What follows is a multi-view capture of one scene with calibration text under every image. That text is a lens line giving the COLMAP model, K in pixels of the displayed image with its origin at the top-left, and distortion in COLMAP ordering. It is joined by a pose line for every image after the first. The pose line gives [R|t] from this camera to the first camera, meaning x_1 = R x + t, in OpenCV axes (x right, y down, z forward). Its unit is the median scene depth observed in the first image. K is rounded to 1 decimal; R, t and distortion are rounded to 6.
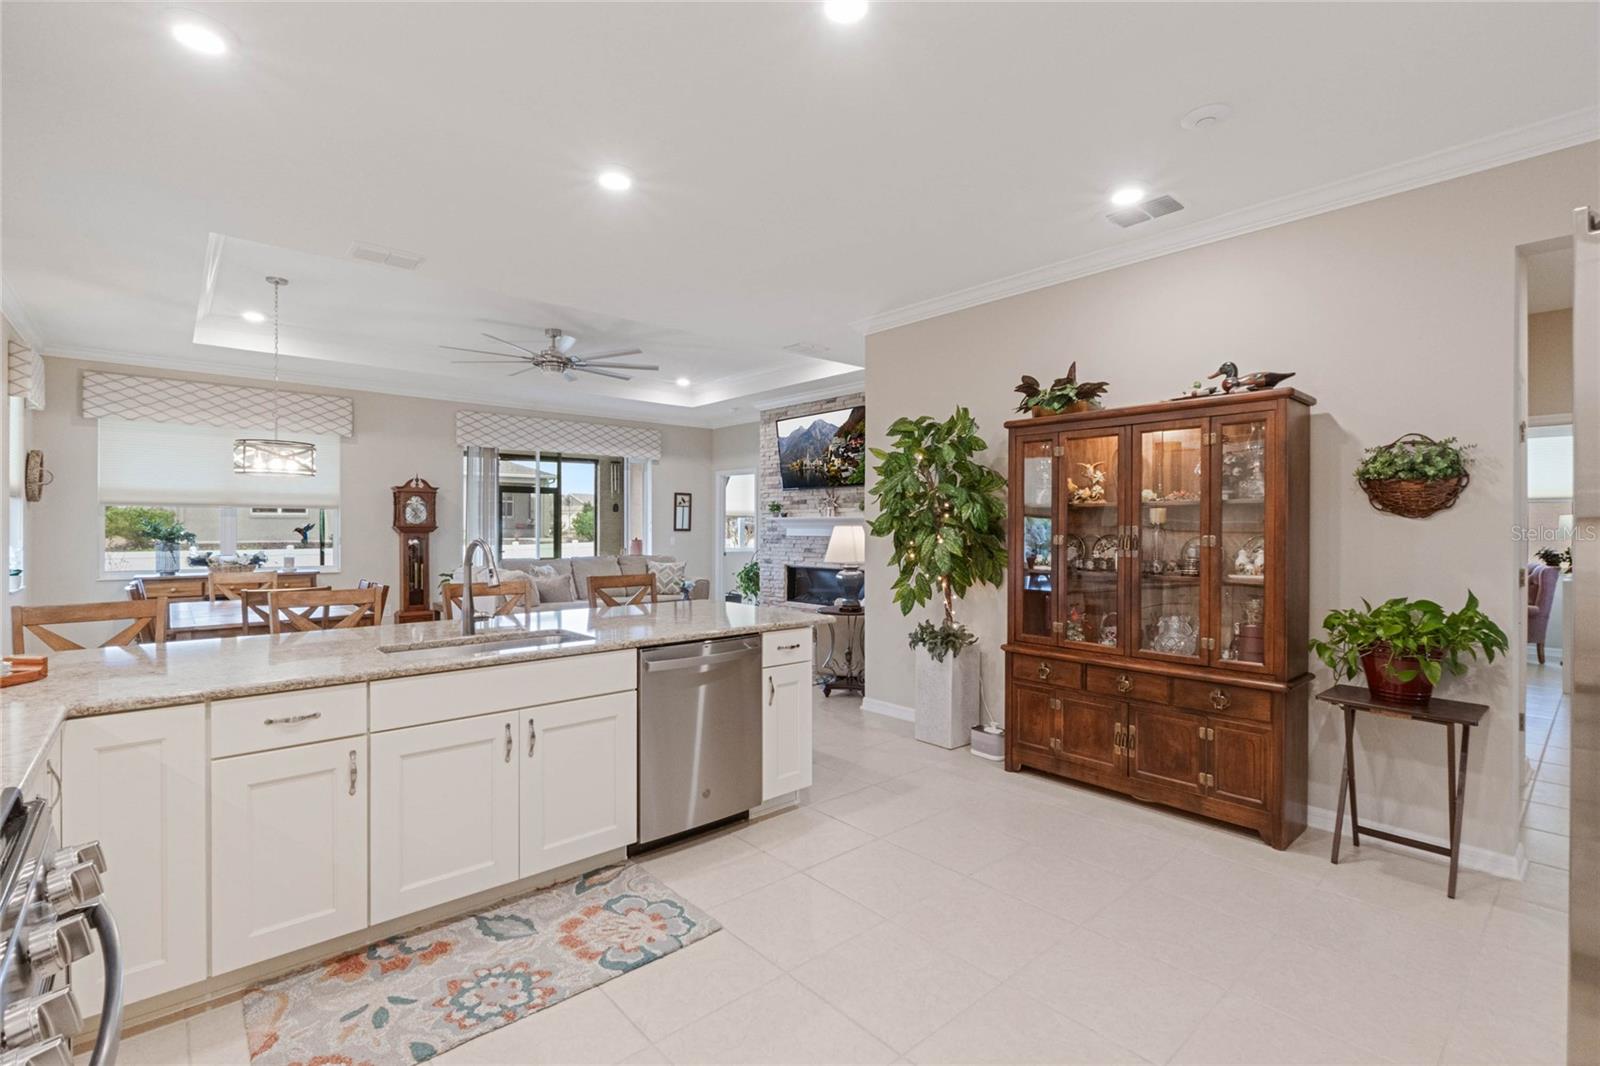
lens RADIAL K [[726.4, 0, 803.0], [0, 726.4, 528.9], [0, 0, 1]] dist [-0.002624, -0.000190]
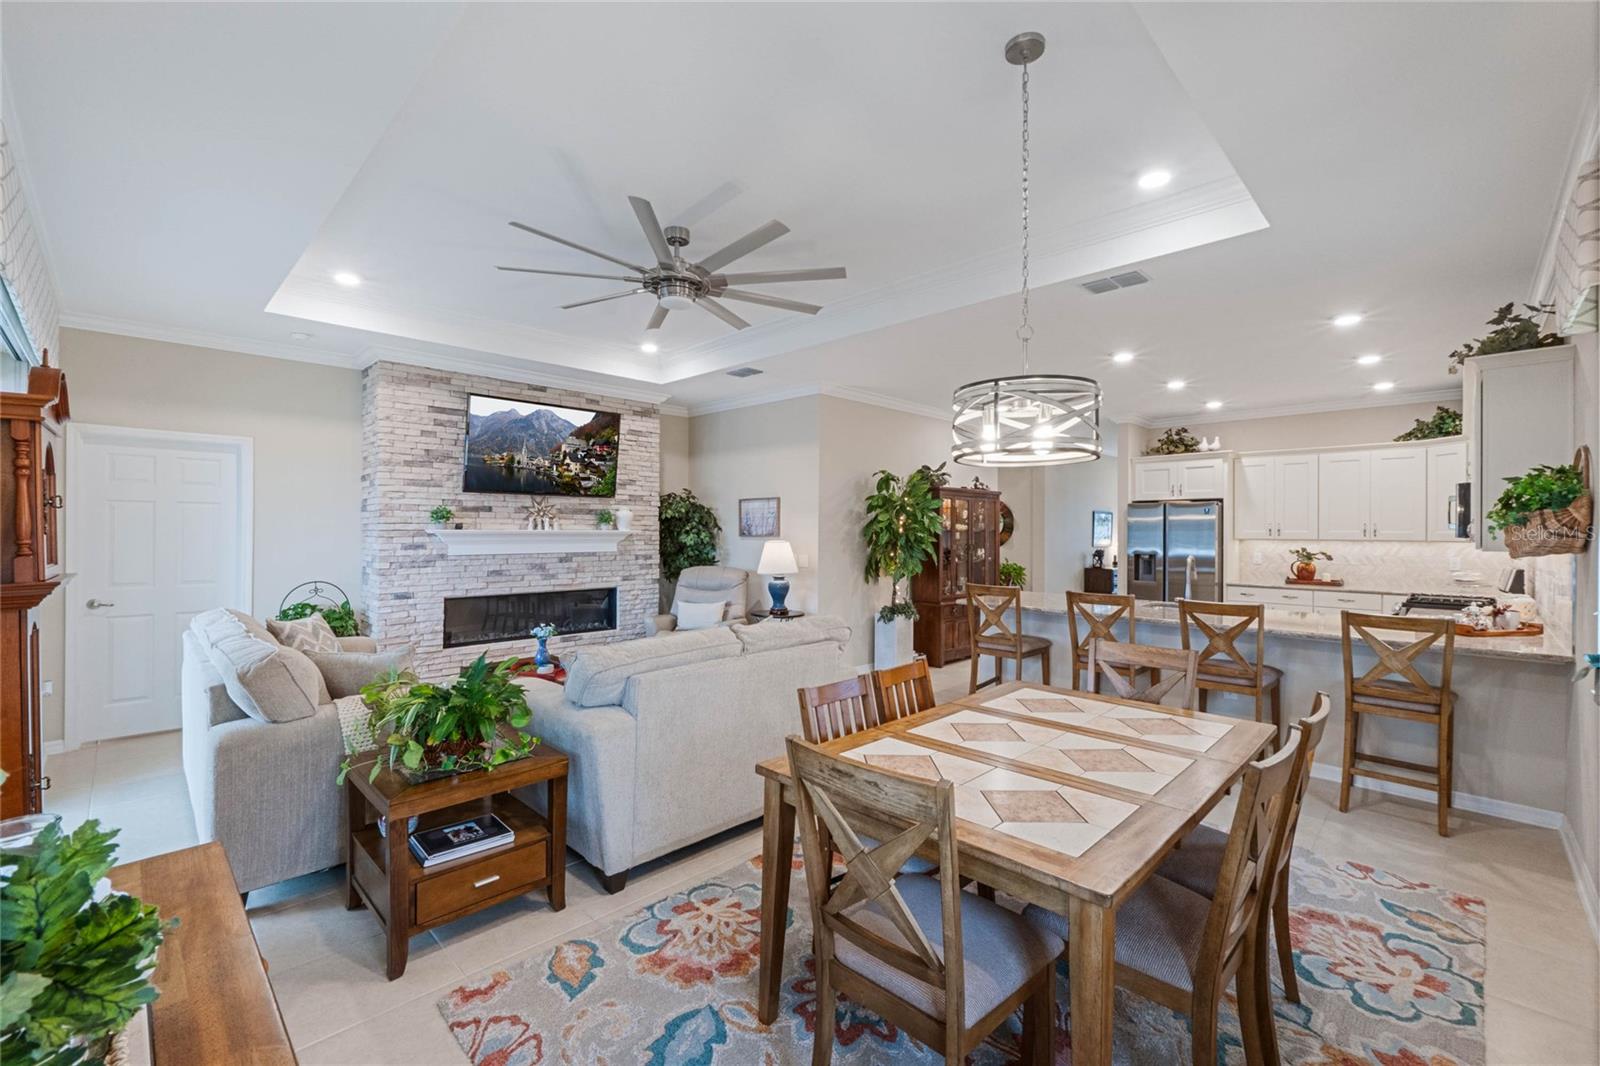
lens RADIAL K [[676.5, 0, 796.8], [0, 676.5, 528.3], [0, 0, 1]] dist [-0.008371, -0.000039]
pose [[-0.067727, -0.000580, 0.997704, -0.789095], [-0.001624, 0.999999, 0.000471, -0.019933], [-0.997703, -0.001589, -0.067727, 0.804760]]
